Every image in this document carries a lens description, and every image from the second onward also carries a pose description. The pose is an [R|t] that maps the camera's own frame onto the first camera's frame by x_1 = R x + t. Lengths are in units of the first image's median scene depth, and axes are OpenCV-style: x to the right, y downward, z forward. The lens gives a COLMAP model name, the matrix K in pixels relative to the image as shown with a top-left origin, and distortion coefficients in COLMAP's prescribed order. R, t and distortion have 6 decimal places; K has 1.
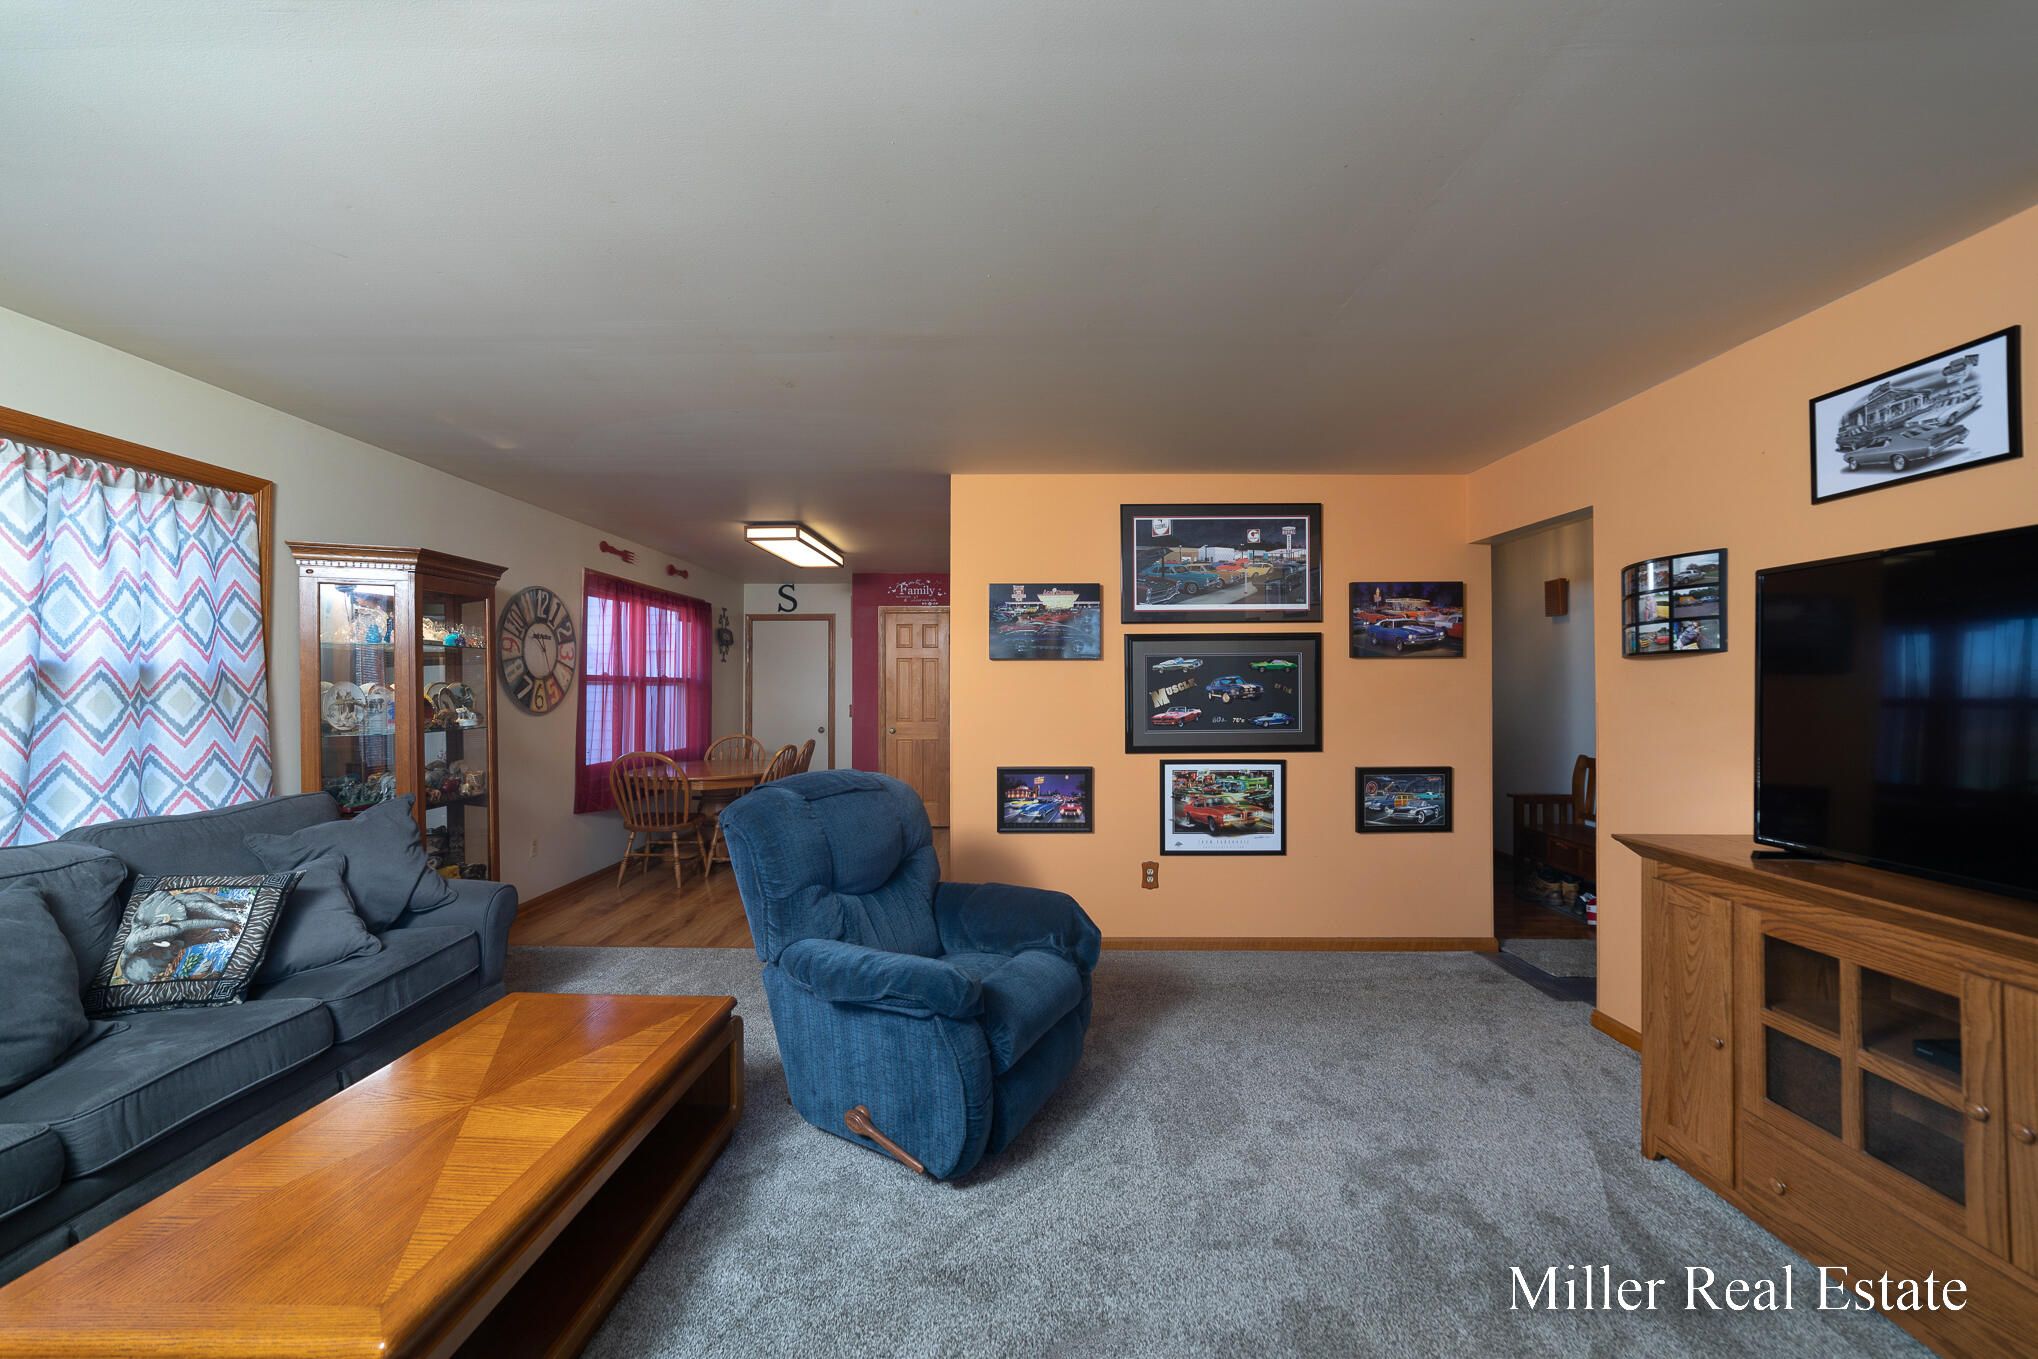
lens RADIAL K [[817.2, 0, 1014.7], [0, 817.2, 675.9], [0, 0, 1]] dist [-0.007109, 0.002158]
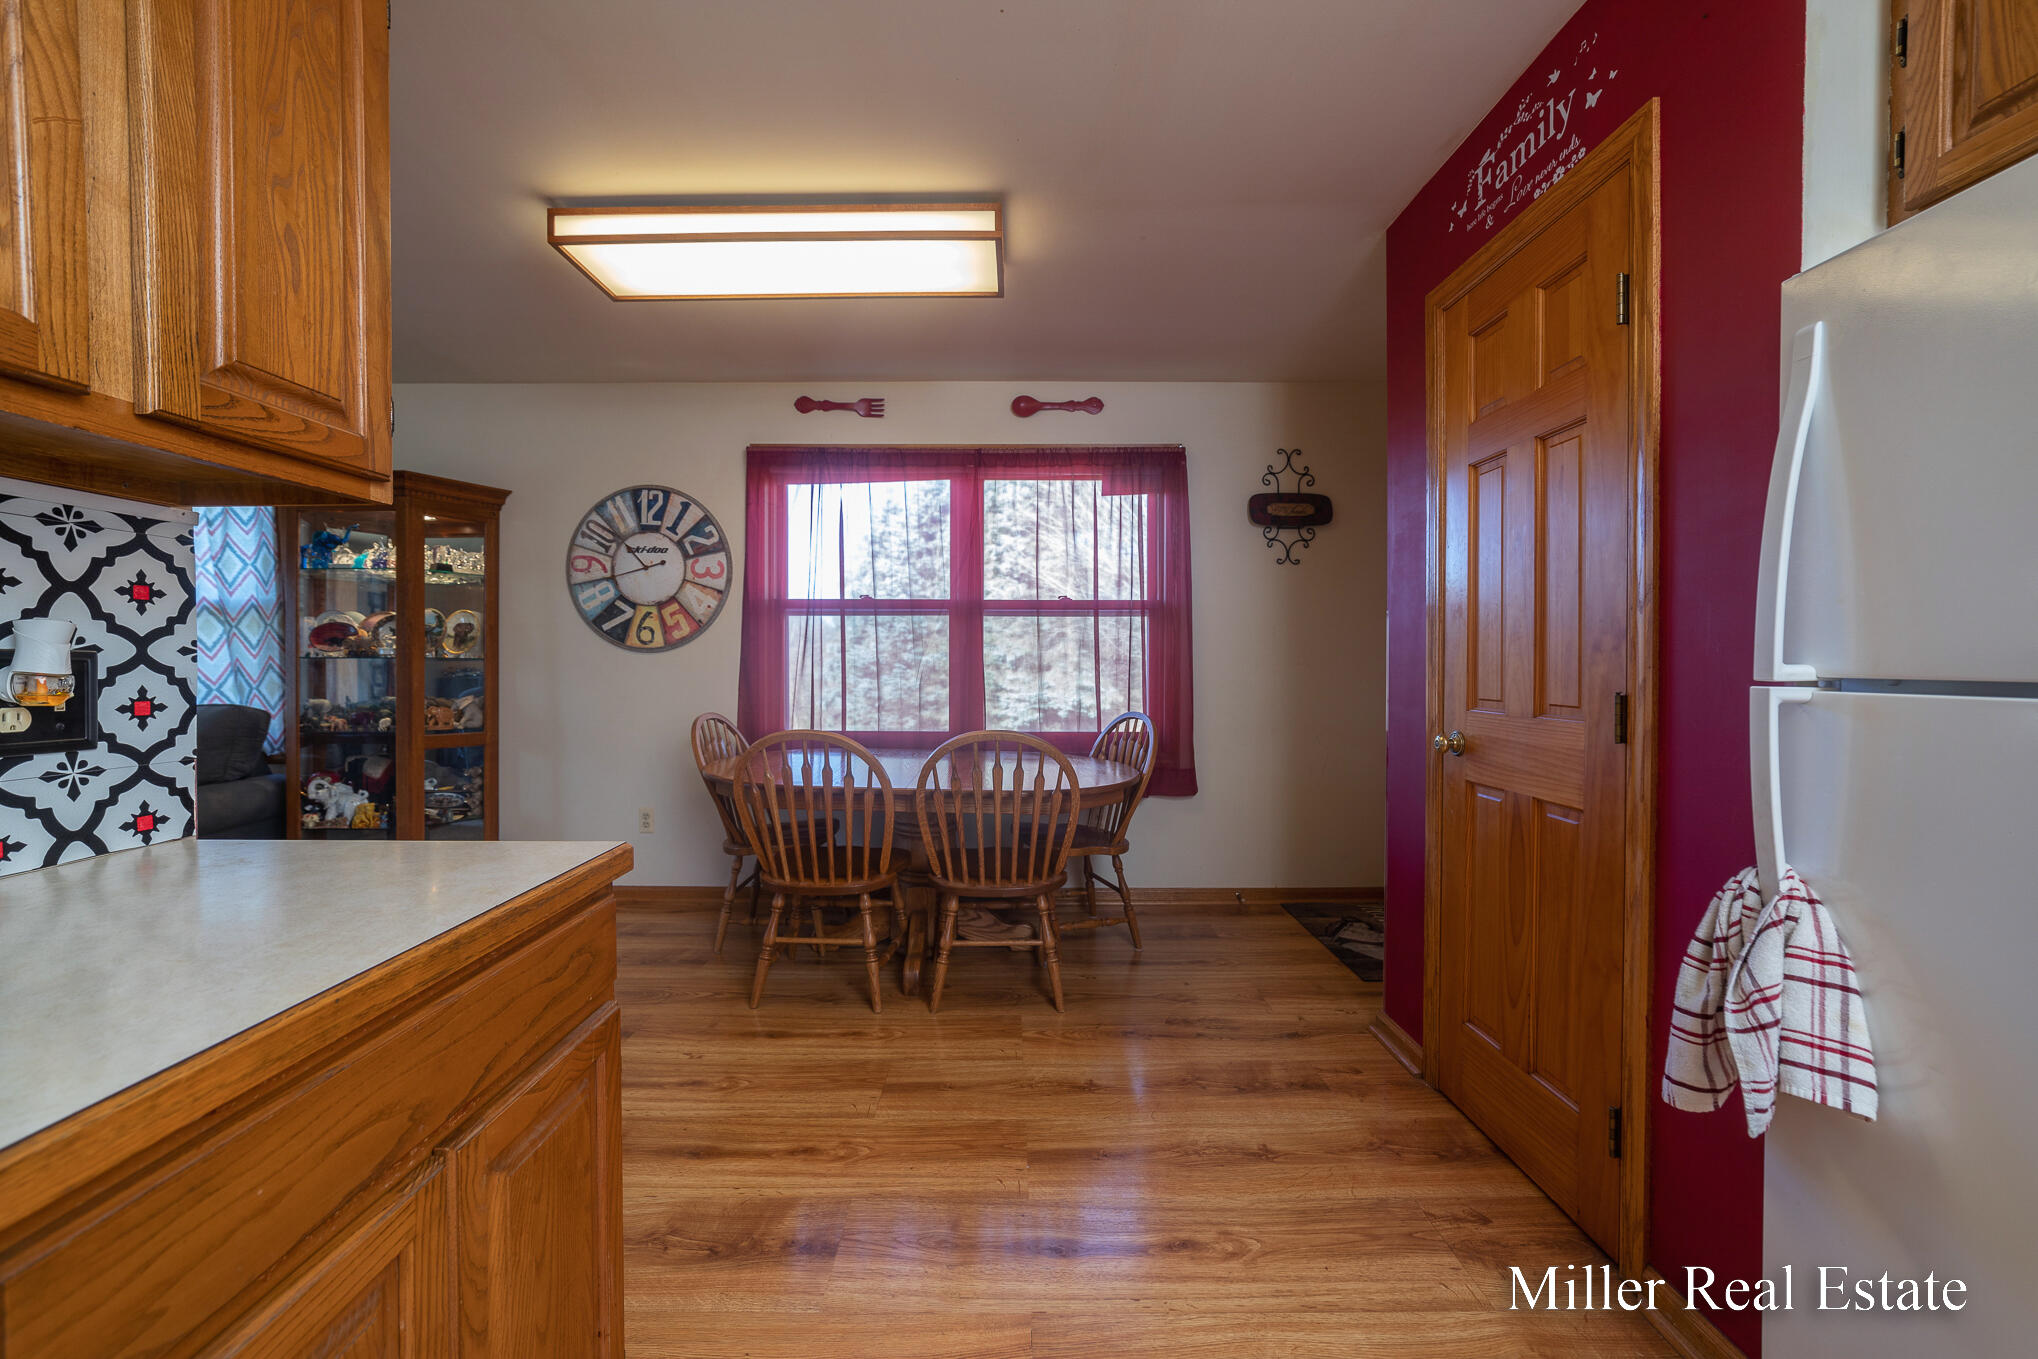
lens RADIAL K [[817.2, 0, 1011.9], [0, 817.2, 672.7], [0, 0, 1]] dist [-0.007109, 0.002158]
pose [[0.023404, 0.025353, -0.999405, 0.194149], [0.013258, 0.999583, 0.025668, 0.051335], [0.999638, -0.013851, 0.023058, 1.306898]]
